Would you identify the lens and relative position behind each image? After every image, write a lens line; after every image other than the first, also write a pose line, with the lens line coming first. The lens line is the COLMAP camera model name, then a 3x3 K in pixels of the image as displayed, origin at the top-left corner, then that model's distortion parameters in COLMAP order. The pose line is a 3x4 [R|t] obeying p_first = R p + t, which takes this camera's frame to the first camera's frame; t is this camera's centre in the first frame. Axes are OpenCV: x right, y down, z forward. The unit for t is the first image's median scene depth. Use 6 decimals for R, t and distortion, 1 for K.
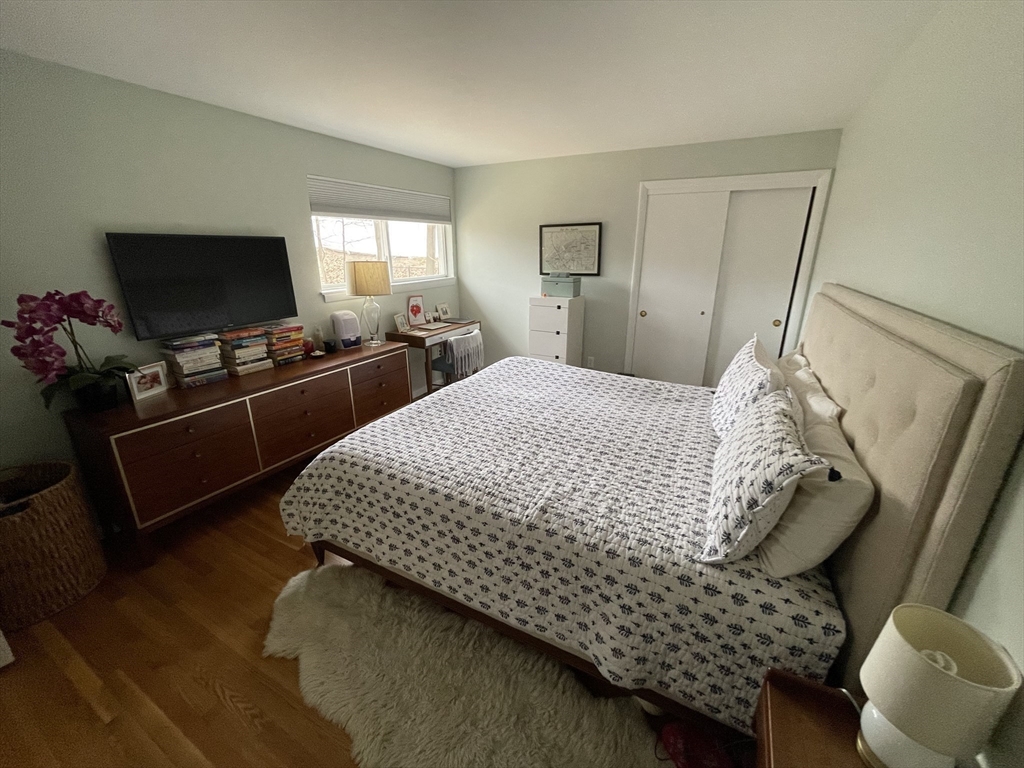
lens RADIAL K [[413.0, 0, 511.2], [0, 413.0, 380.8], [0, 0, 1]] dist [-0.001962, -0.000388]
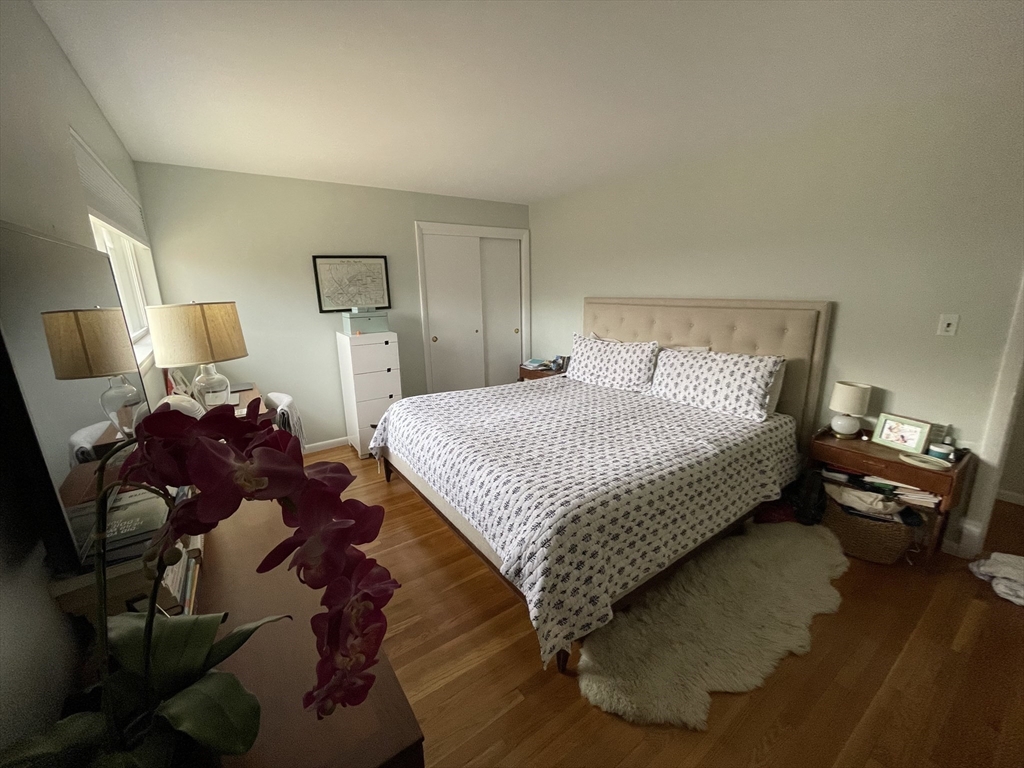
lens RADIAL K [[413.0, 0, 511.2], [0, 413.0, 380.8], [0, 0, 1]] dist [-0.001962, -0.000388]
pose [[0.443332, -0.214532, 0.870306, -0.661297], [0.292052, 0.952525, 0.086029, -0.106191], [-0.847445, 0.216035, 0.484939, 0.369310]]
